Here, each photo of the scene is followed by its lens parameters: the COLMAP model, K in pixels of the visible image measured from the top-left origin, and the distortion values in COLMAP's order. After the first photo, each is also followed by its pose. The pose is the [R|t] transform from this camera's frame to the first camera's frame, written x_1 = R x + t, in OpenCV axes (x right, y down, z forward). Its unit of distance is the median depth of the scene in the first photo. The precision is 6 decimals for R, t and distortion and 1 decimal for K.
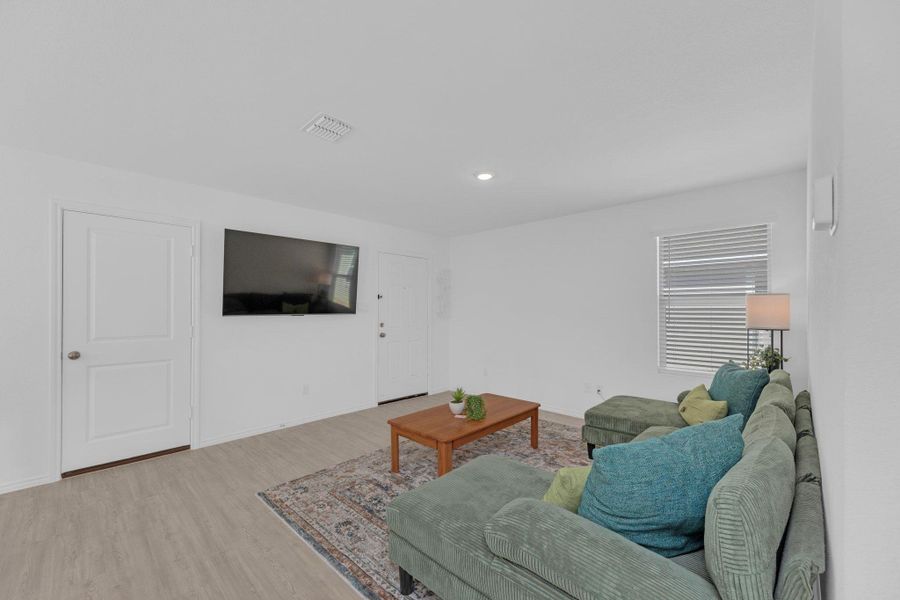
lens RADIAL K [[369.2, 0, 451.0], [0, 369.2, 307.0], [0, 0, 1]] dist [0.000817, -0.000905]
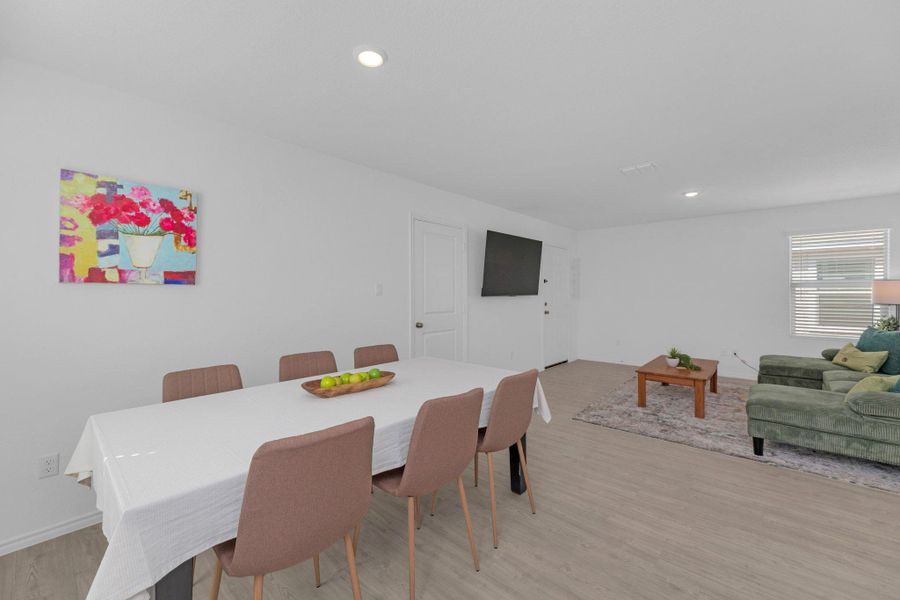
lens RADIAL K [[369.2, 0, 451.2], [0, 369.2, 296.3], [0, 0, 1]] dist [0.000817, -0.000905]
pose [[0.999017, -0.001506, 0.044303, -0.879044], [0.000766, 0.999860, 0.016728, 0.001874], [-0.044322, -0.016677, 0.998878, -0.342145]]
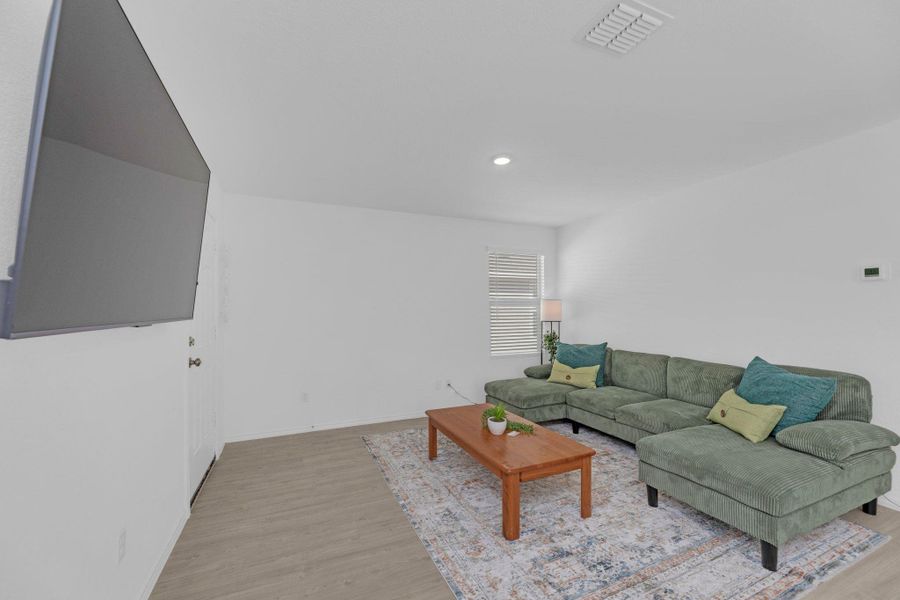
lens RADIAL K [[369.2, 0, 446.2], [0, 369.2, 297.8], [0, 0, 1]] dist [0.000817, -0.000905]
pose [[0.380091, 0.029066, 0.924492, -0.809826], [-0.001974, 0.999529, -0.030614, 0.007963], [-0.924947, 0.009811, 0.379969, 0.790312]]
